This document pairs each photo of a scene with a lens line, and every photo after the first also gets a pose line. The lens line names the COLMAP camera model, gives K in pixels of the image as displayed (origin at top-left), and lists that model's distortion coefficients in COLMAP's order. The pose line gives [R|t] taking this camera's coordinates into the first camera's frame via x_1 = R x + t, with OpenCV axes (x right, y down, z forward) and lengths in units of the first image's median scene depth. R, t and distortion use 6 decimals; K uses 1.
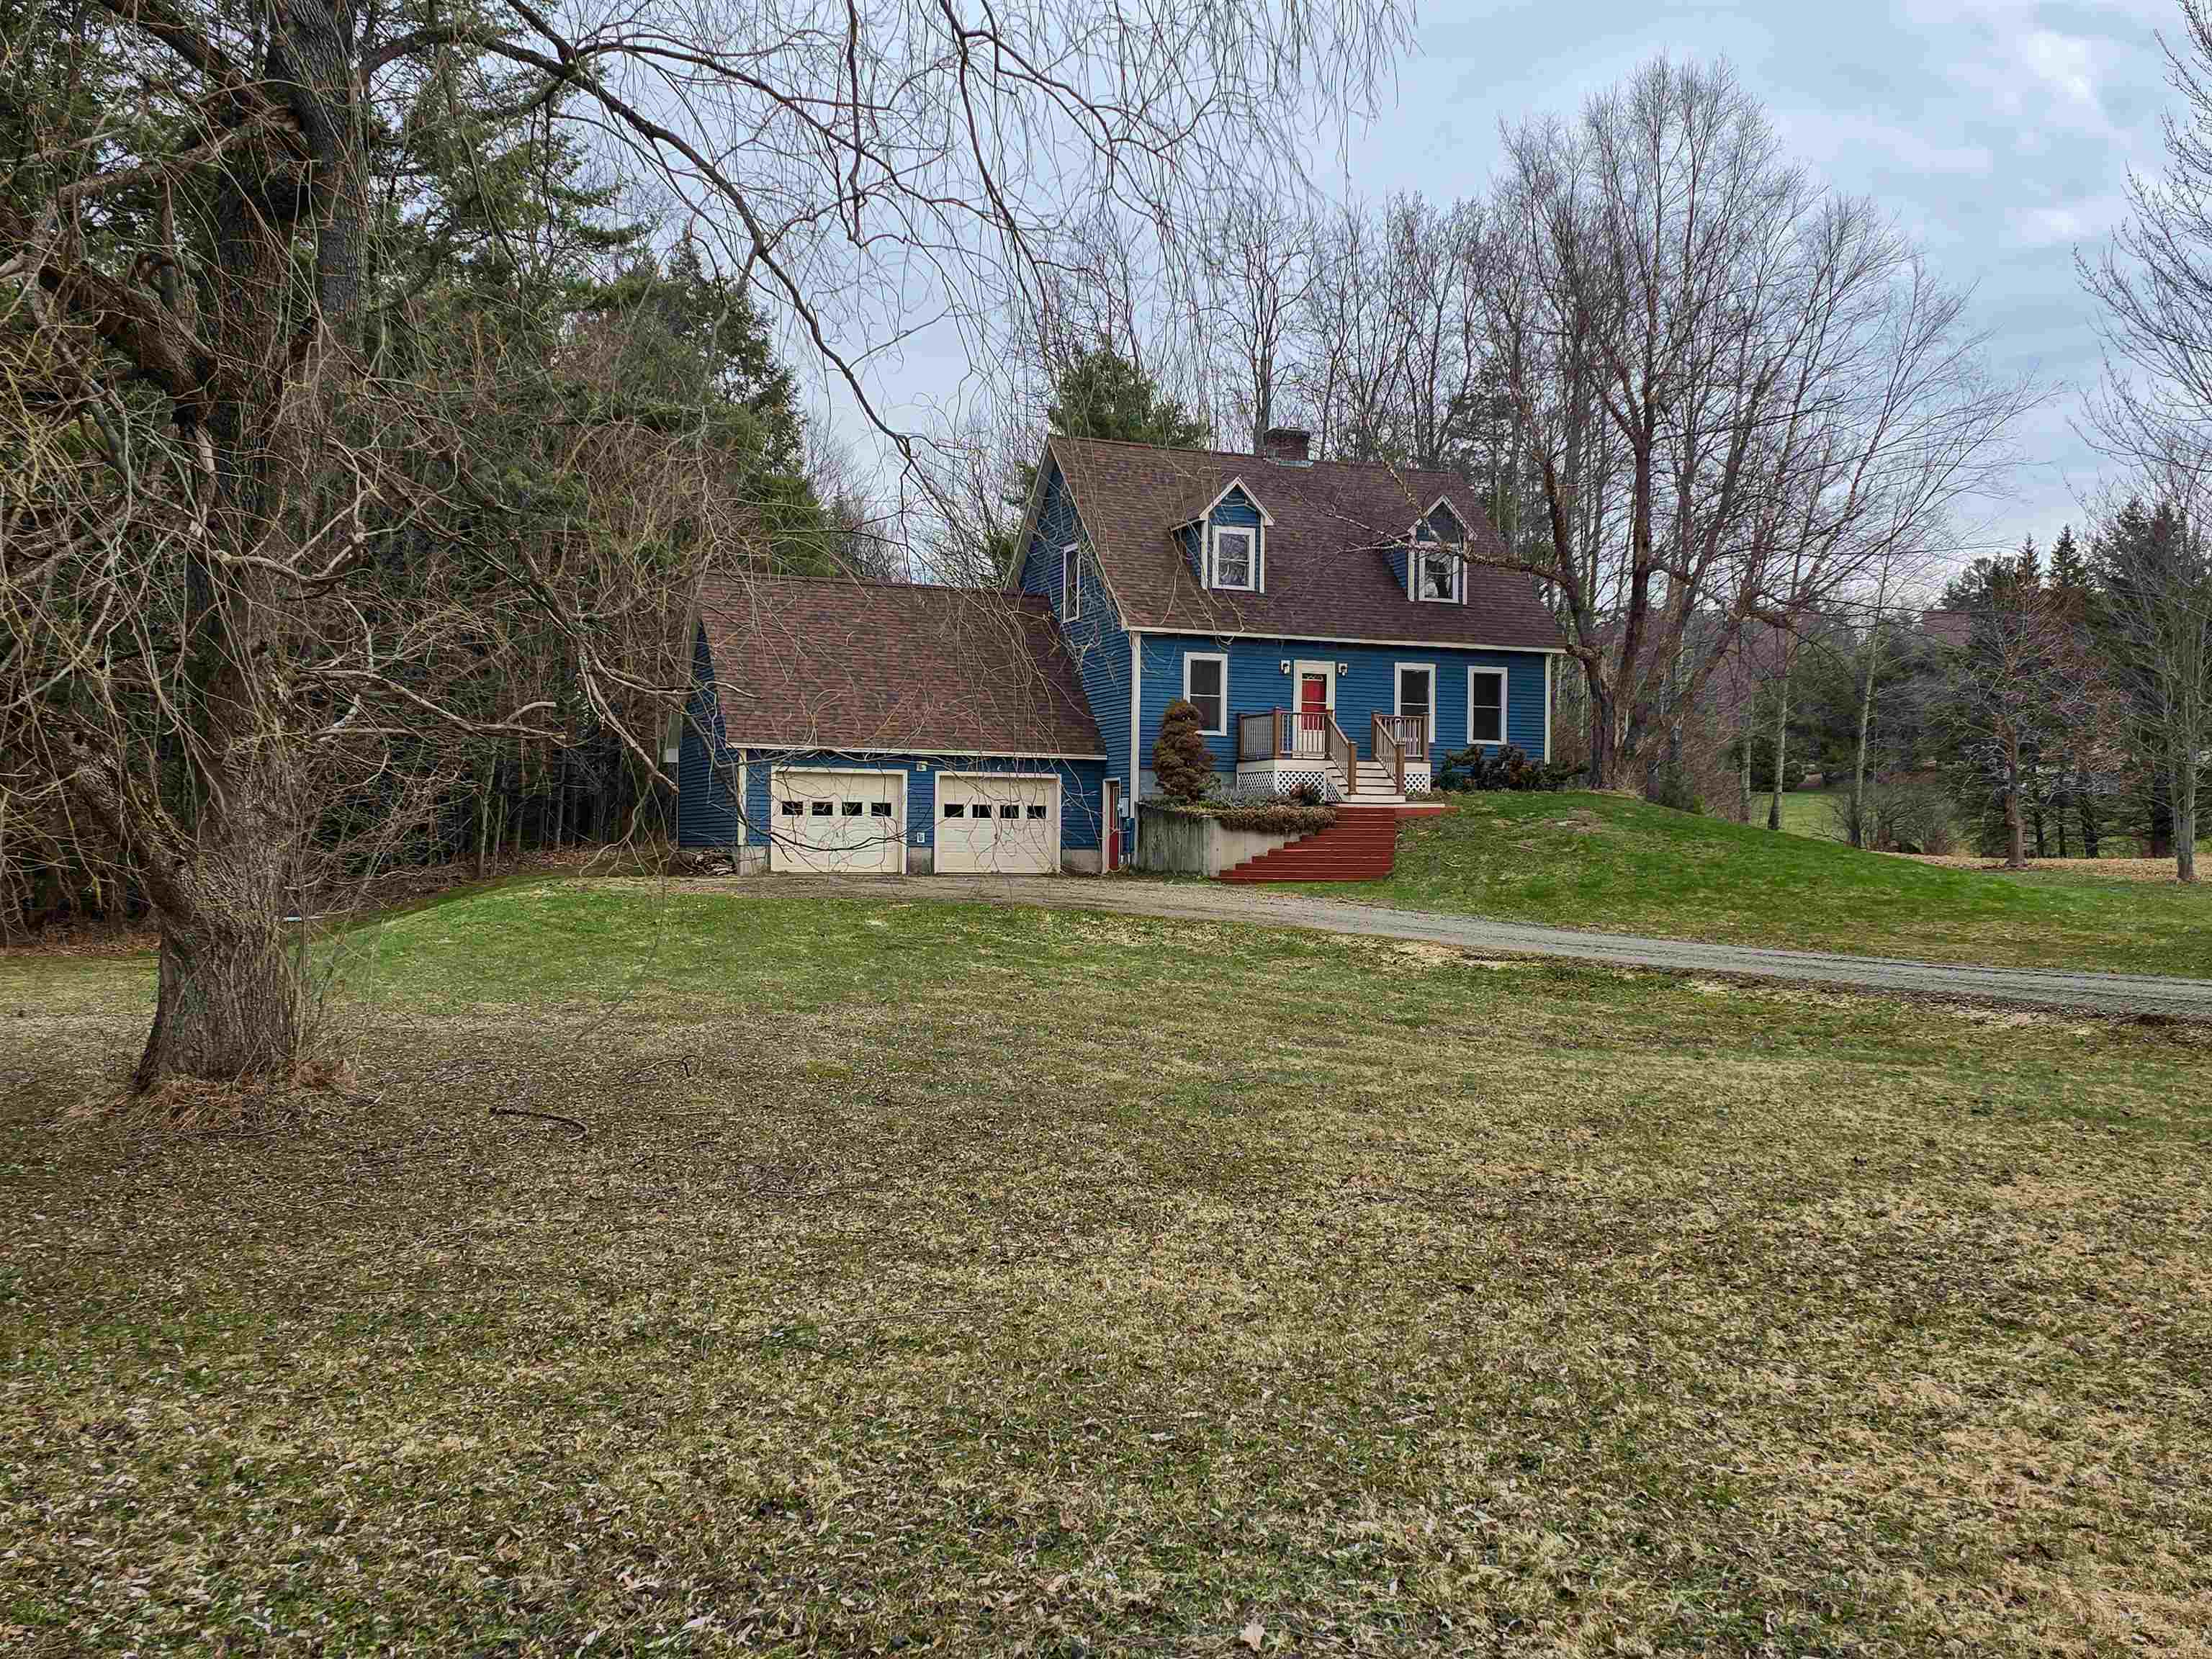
lens RADIAL K [[1983.1, 0, 1093.4], [0, 1983.1, 832.2], [0, 0, 1]] dist [0.084249, -0.011404]
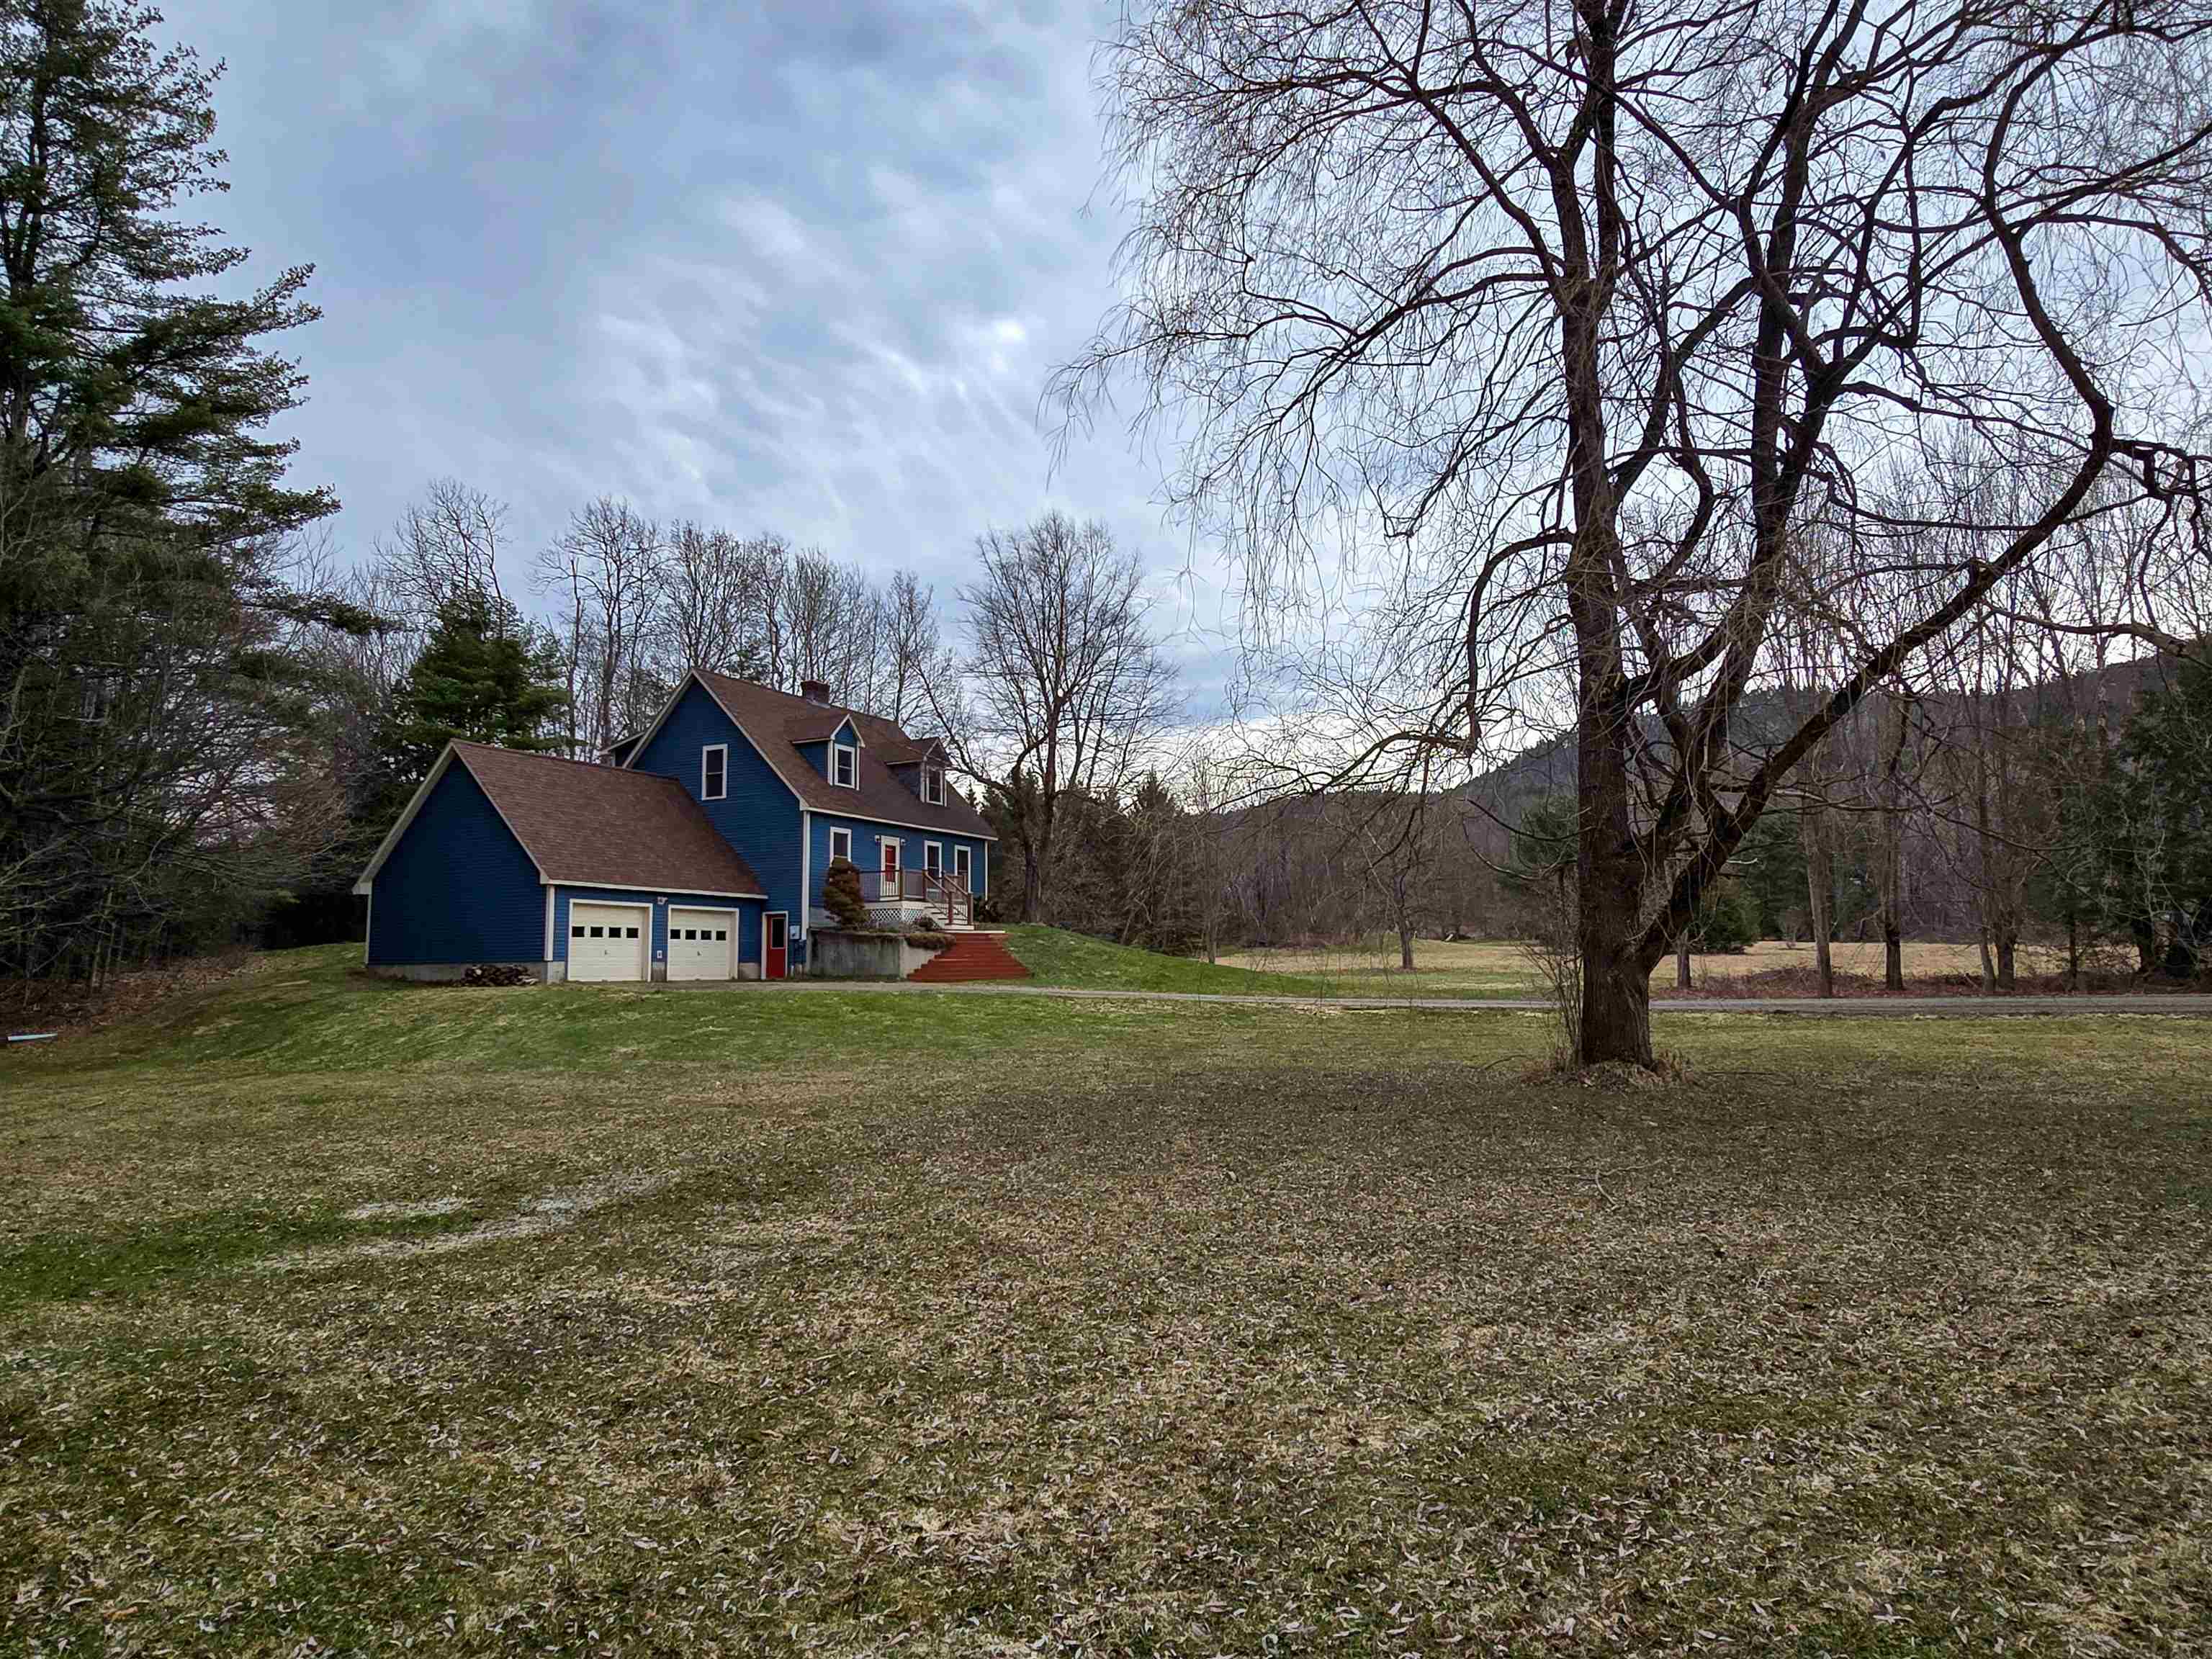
lens RADIAL K [[1350.4, 0, 1106.0], [0, 1350.4, 829.5], [0, 0, 1]] dist [-0.033254, -0.000410]
pose [[0.752951, 0.053353, 0.655910, -0.446634], [0.008495, 0.995837, -0.090755, 0.003721], [-0.658022, 0.073906, 0.749363, 0.115016]]
